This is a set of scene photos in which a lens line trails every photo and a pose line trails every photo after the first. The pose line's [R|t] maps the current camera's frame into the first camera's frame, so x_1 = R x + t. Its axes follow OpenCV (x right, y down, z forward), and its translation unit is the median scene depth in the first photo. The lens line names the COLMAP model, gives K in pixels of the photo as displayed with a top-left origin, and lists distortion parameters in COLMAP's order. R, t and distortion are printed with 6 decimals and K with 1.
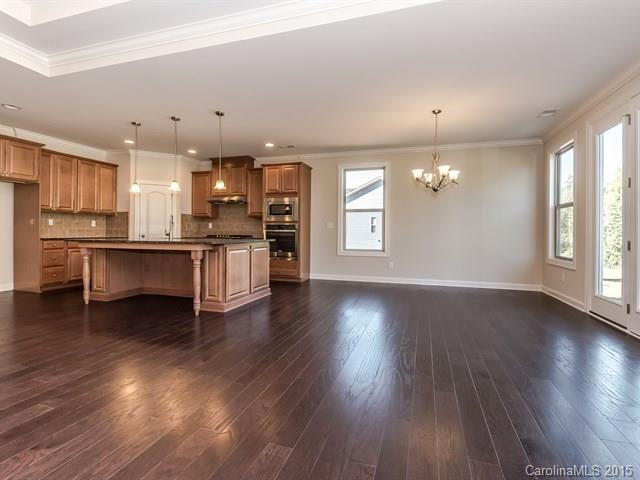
lens RADIAL K [[312.4, 0, 326.5], [0, 312.4, 228.1], [0, 0, 1]] dist [0.003028, -0.000201]
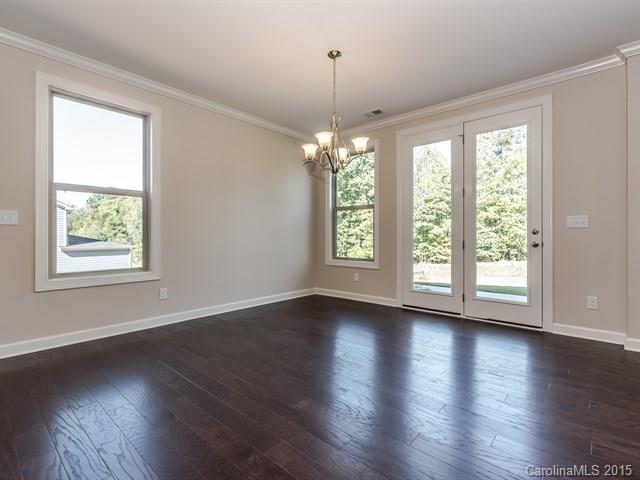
lens RADIAL K [[314.0, 0, 318.5], [0, 314.0, 236.2], [0, 0, 1]] dist [-0.000211, -0.000364]
pose [[0.437074, -0.006729, 0.899400, -0.202681], [-0.006420, 0.999923, 0.010602, 0.008825], [-0.899403, -0.010408, 0.436997, 0.561128]]
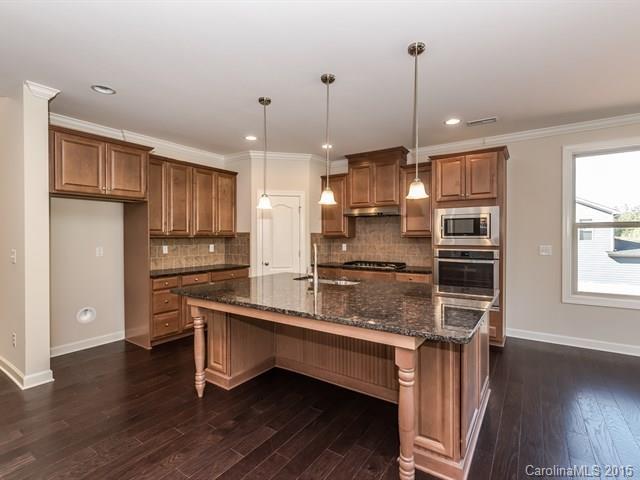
lens RADIAL K [[314.0, 0, 318.5], [0, 314.0, 236.2], [0, 0, 1]] dist [-0.000211, -0.000364]
pose [[0.948500, -0.003975, -0.316752, -0.245800], [0.007263, 0.999931, 0.009200, -0.052851], [0.316693, -0.011027, 0.948464, 0.346438]]
